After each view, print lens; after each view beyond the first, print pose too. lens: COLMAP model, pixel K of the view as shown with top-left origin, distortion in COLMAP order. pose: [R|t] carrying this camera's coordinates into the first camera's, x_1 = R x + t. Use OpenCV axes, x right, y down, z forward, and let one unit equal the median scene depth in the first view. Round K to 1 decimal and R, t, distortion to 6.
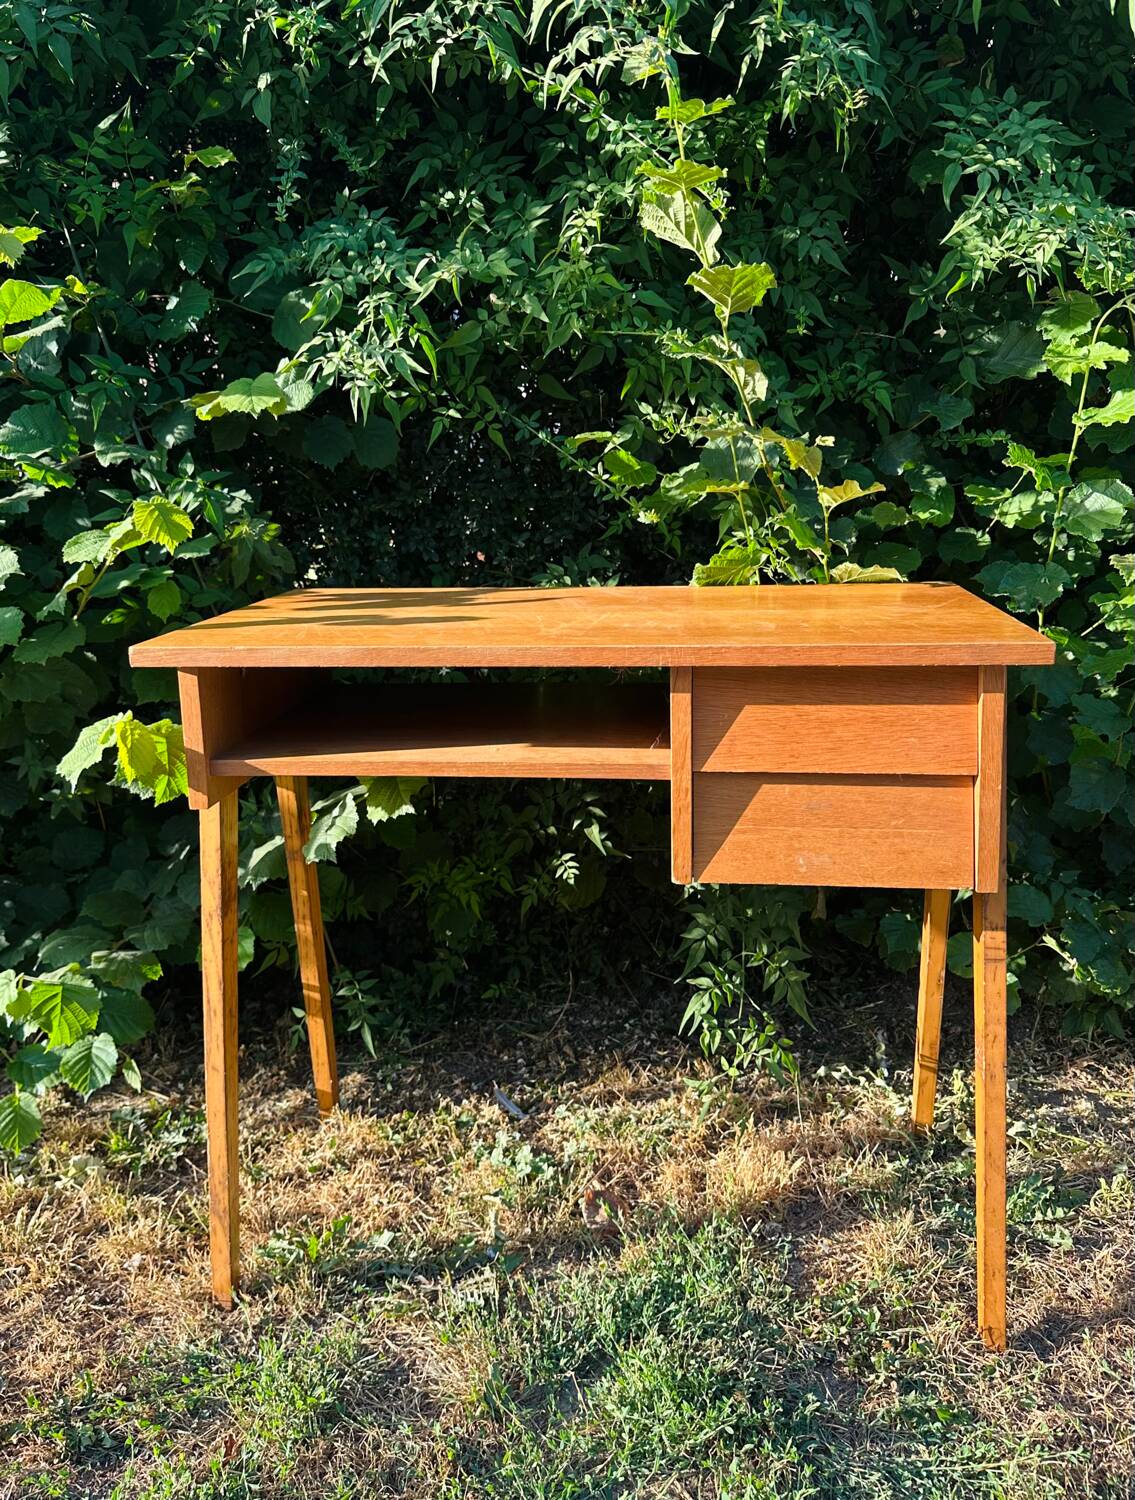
lens RADIAL K [[1278.8, 0, 566.5], [0, 1278.8, 708.4], [0, 0, 1]] dist [0.035250, -0.008113]
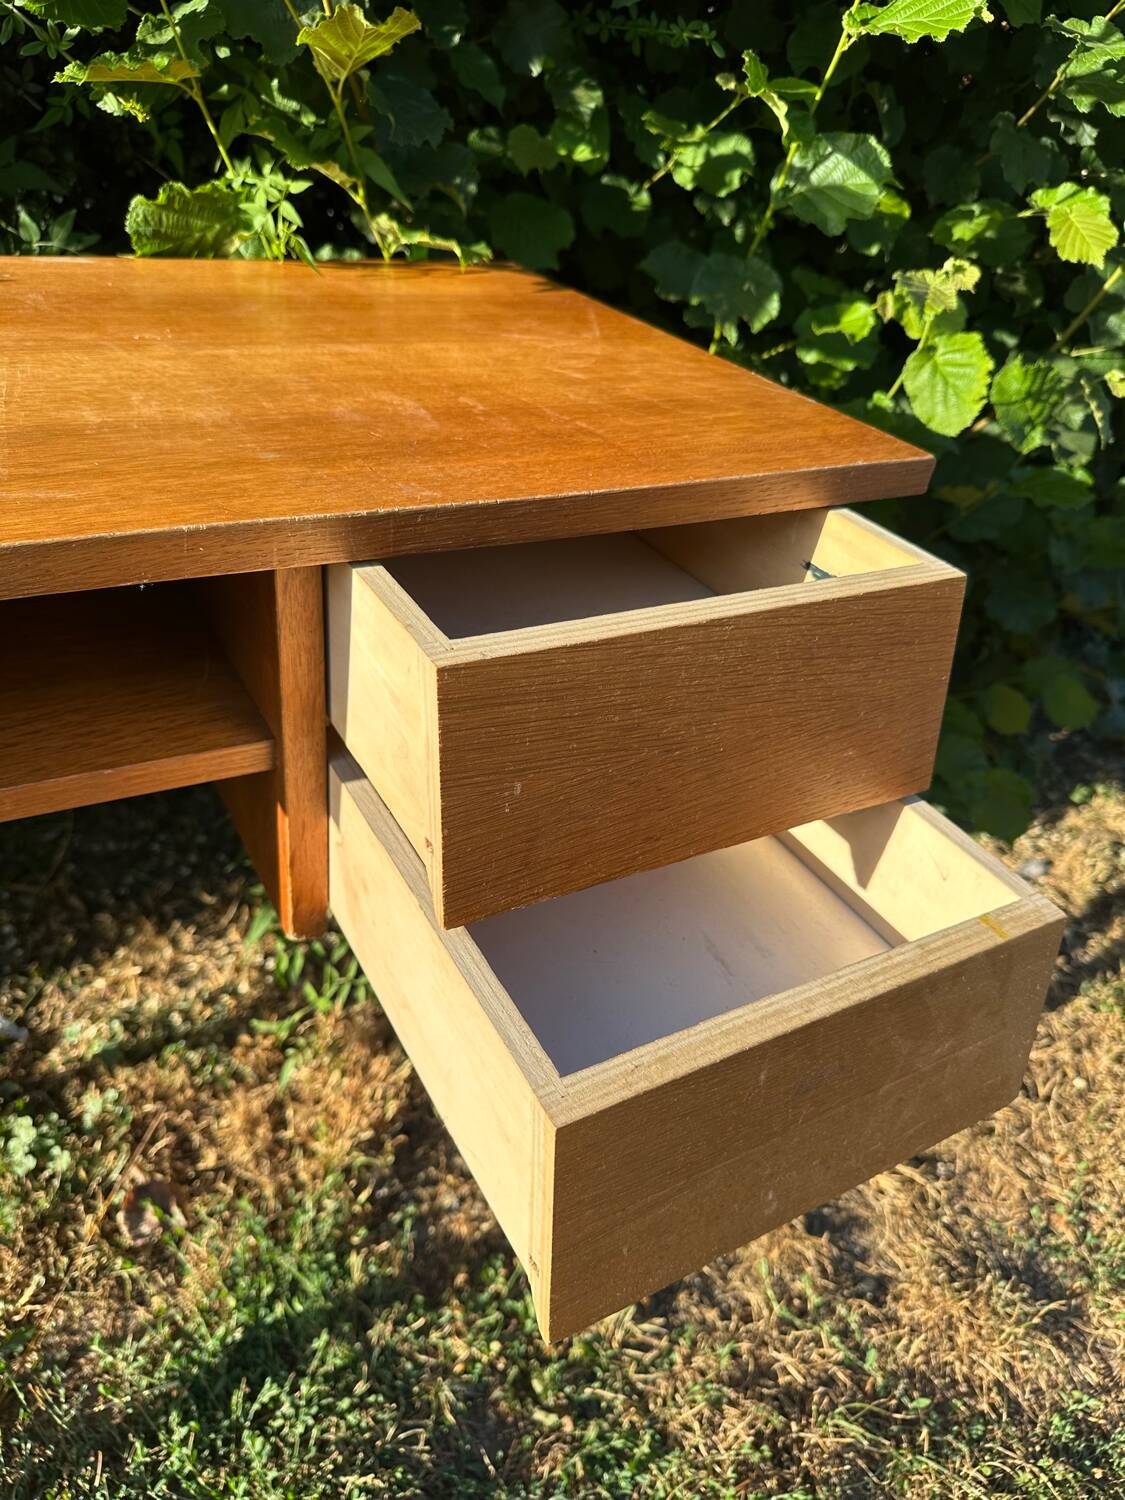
lens RADIAL K [[1056.5, 0, 568.0], [0, 1056.5, 743.8], [0, 0, 1]] dist [-0.008031, -0.006756]
pose [[0.910625, -0.108971, 0.398607, 0.034202], [-0.057959, 0.921388, 0.384298, -0.089564], [-0.409149, -0.373054, 0.832723, 0.501023]]
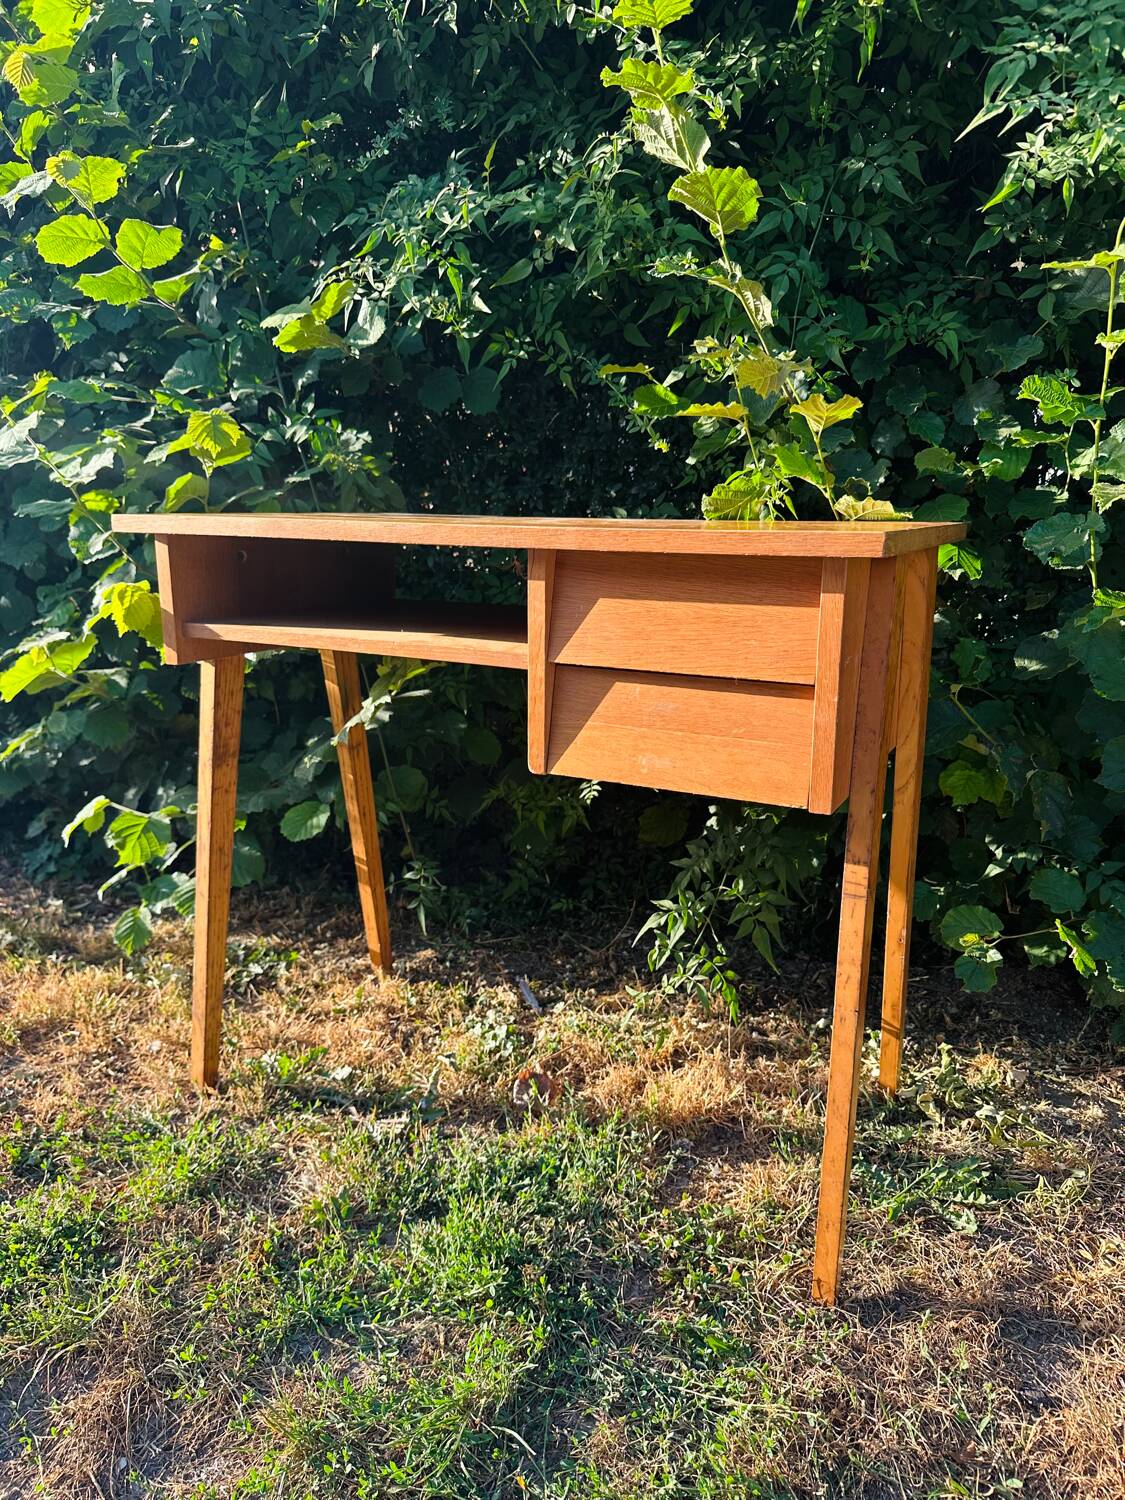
lens RADIAL K [[1093.2, 0, 570.2], [0, 1093.2, 751.4], [0, 0, 1]] dist [0.031034, -0.009610]
pose [[0.935955, 0.112464, -0.333676, 0.324167], [-0.103809, 0.993636, 0.043718, 0.063475], [0.336469, -0.006279, 0.941674, 0.148208]]
